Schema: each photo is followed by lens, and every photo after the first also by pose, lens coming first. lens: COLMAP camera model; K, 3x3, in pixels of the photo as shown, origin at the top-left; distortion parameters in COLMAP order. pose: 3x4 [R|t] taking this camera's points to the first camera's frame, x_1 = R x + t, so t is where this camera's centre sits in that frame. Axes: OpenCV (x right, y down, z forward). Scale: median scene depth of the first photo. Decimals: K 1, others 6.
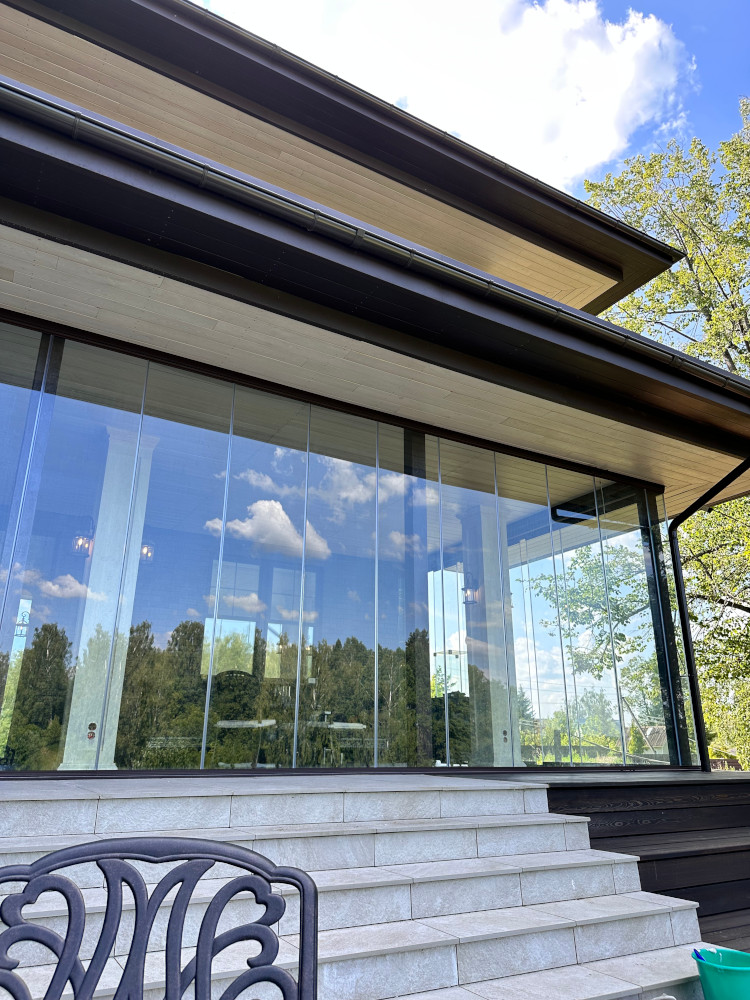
lens RADIAL K [[703.9, 0, 380.8], [0, 703.9, 502.5], [0, 0, 1]] dist [0.033757, -0.030565]
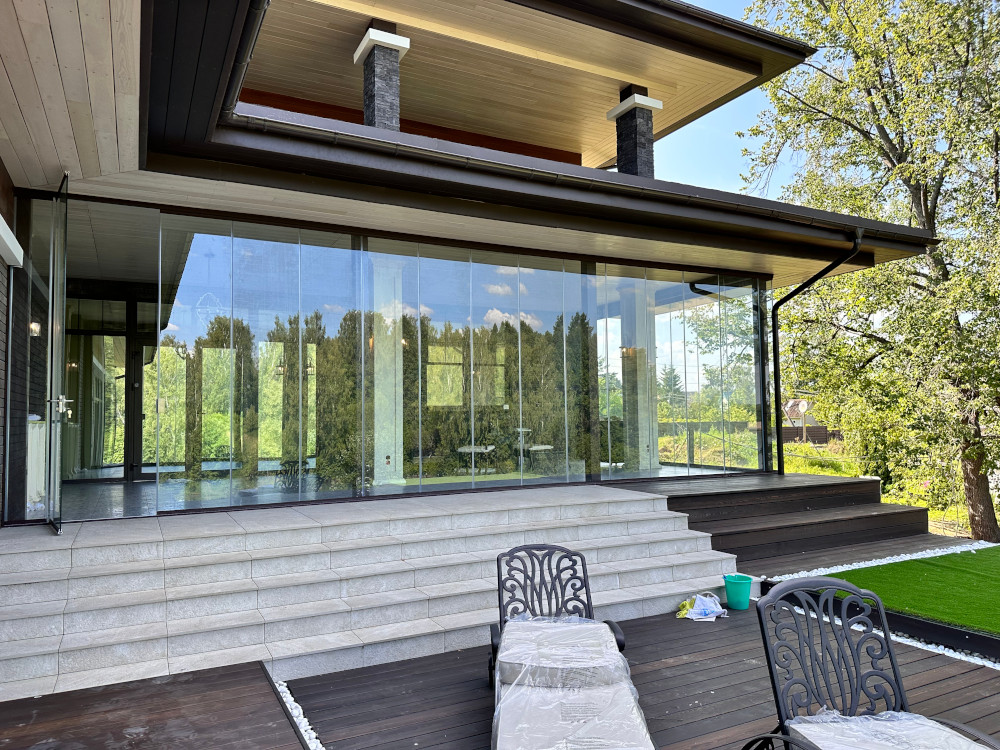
lens RADIAL K [[703.9, 0, 498.7], [0, 703.9, 373.3], [0, 0, 1]] dist [0.033757, -0.030565]
pose [[0.998569, -0.016805, -0.050776, -0.119374], [0.029848, 0.962866, 0.268327, -0.484167], [0.044381, -0.269458, 0.961989, -0.806467]]
